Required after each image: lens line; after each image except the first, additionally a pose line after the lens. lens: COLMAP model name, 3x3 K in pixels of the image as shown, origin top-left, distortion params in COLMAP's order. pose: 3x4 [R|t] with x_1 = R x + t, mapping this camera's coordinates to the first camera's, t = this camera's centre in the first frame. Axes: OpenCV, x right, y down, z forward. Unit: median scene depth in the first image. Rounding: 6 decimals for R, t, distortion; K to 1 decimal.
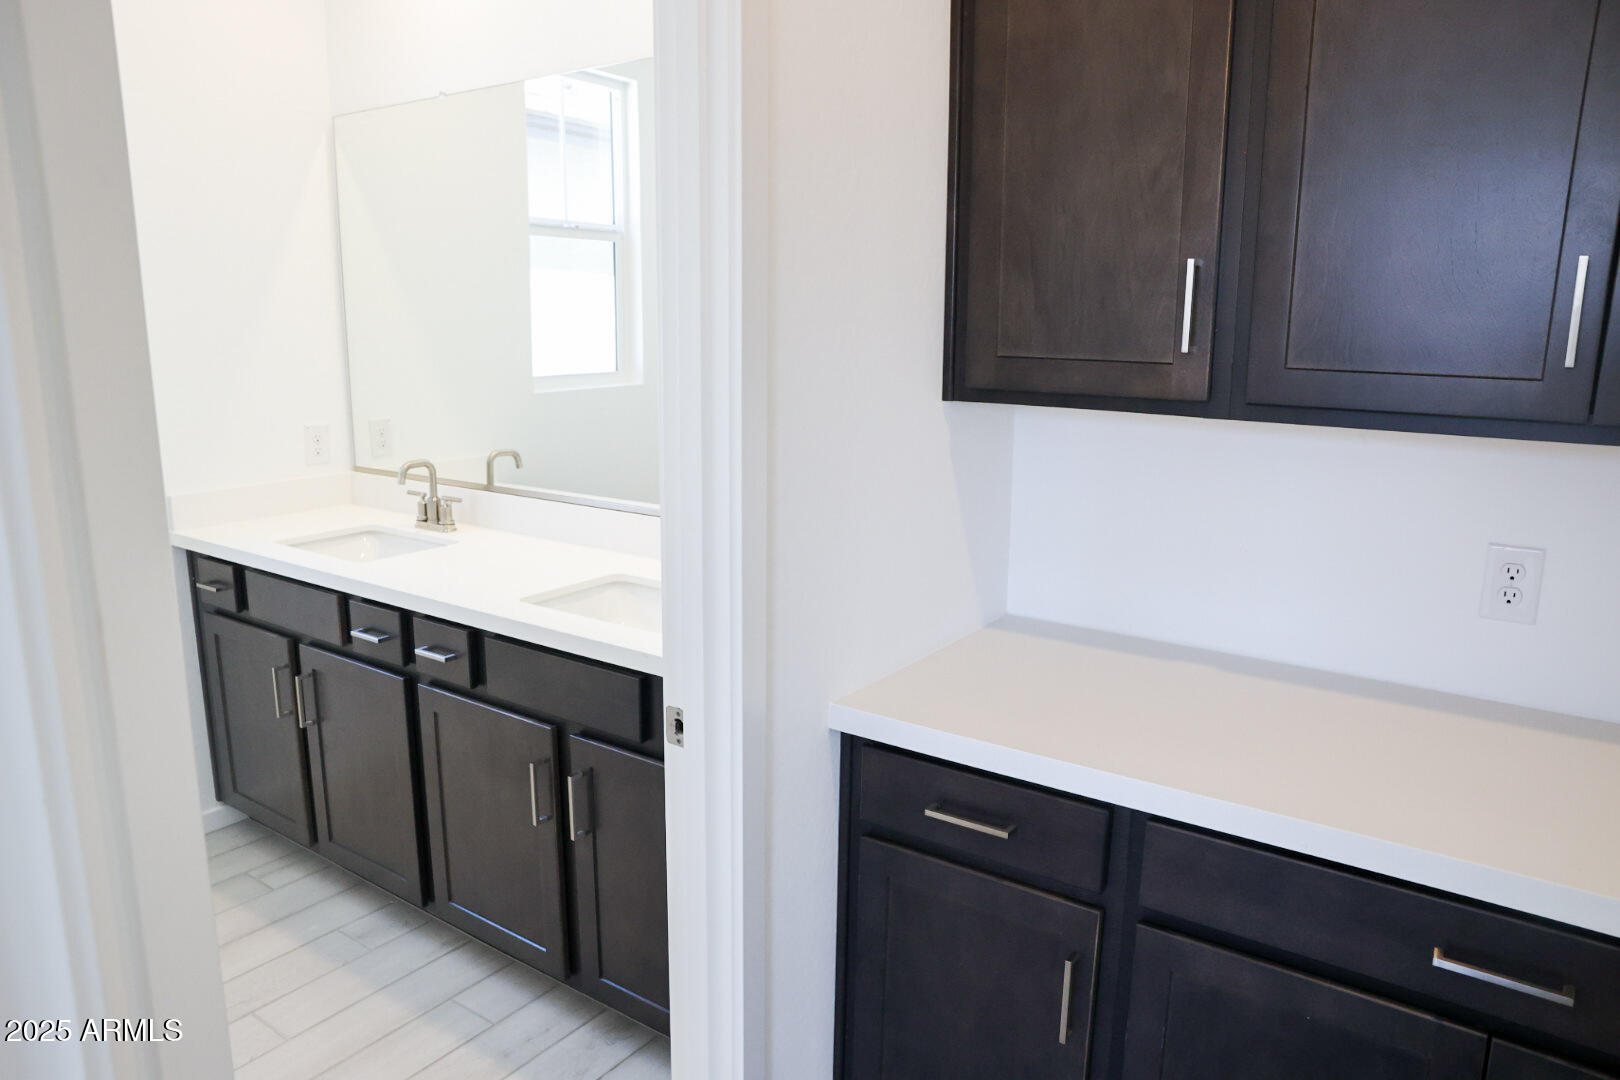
lens RADIAL K [[1114.8, 0, 801.4], [0, 1114.8, 548.4], [0, 0, 1]] dist [-0.106943, 0.087502]
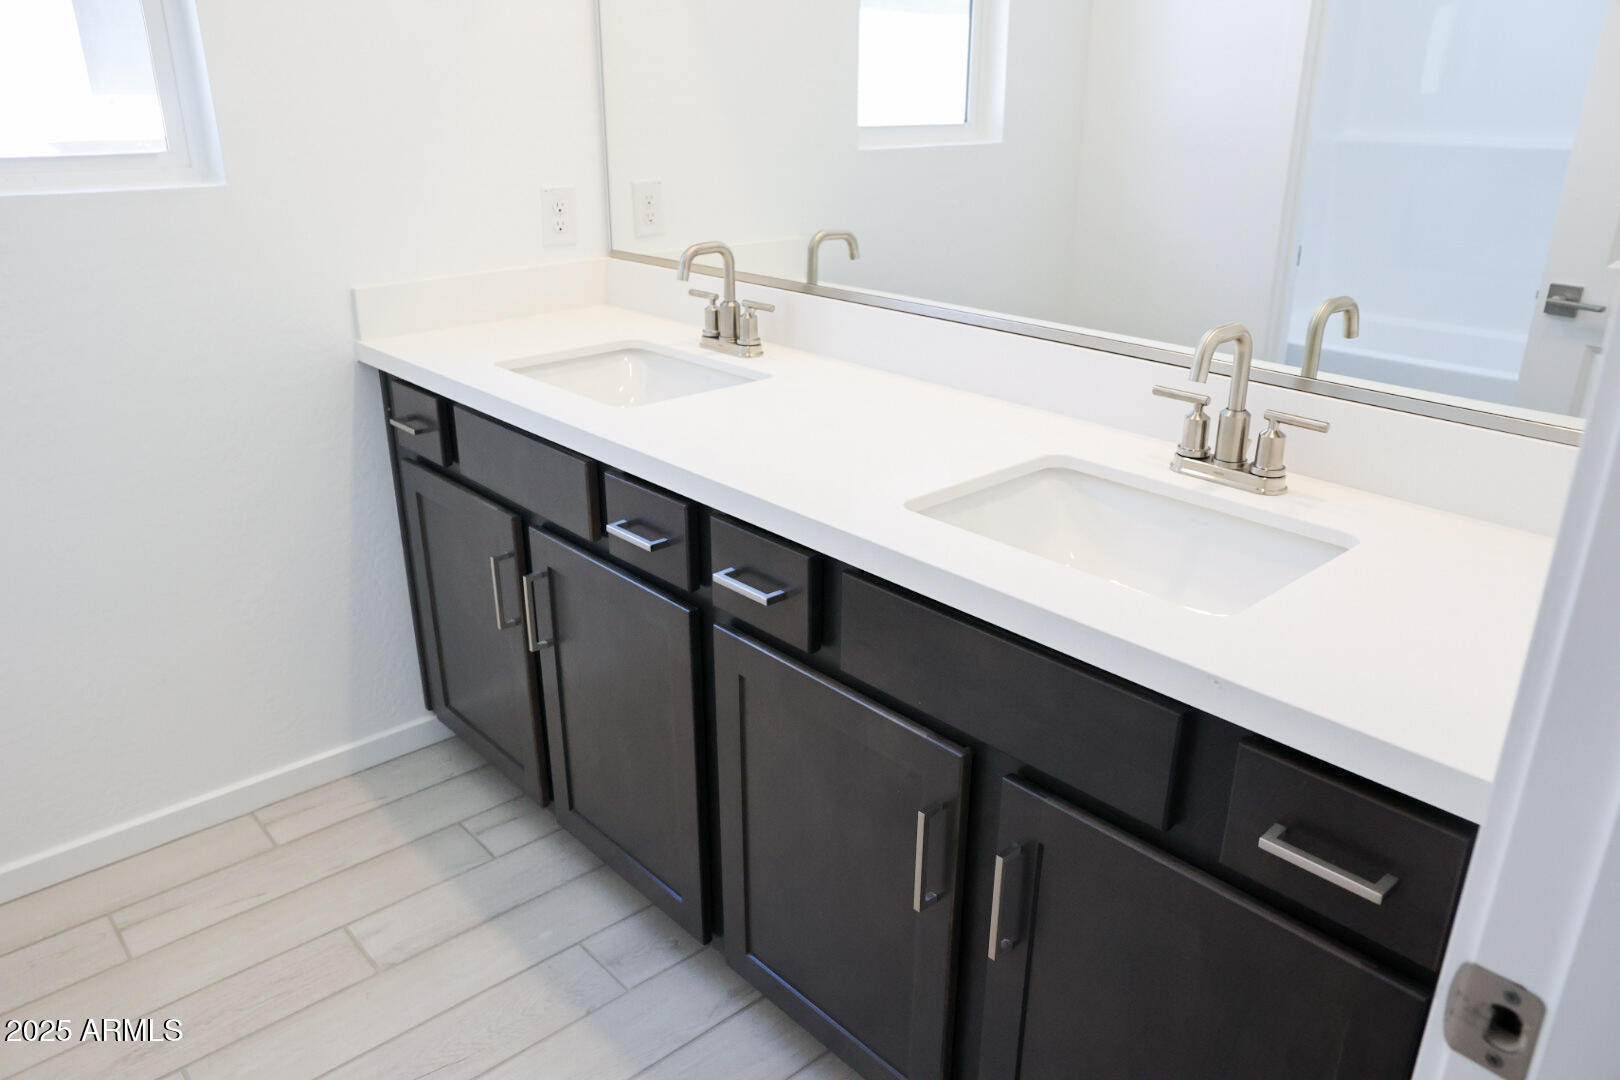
lens RADIAL K [[1274.1, 0, 842.4], [0, 1274.1, 561.1], [0, 0, 1]] dist [-0.073056, 0.001934]
pose [[0.978714, 0.070151, -0.192869, -0.121593], [-0.038666, 0.985966, 0.162406, -0.021056], [0.201556, -0.151491, 0.967691, 0.285481]]
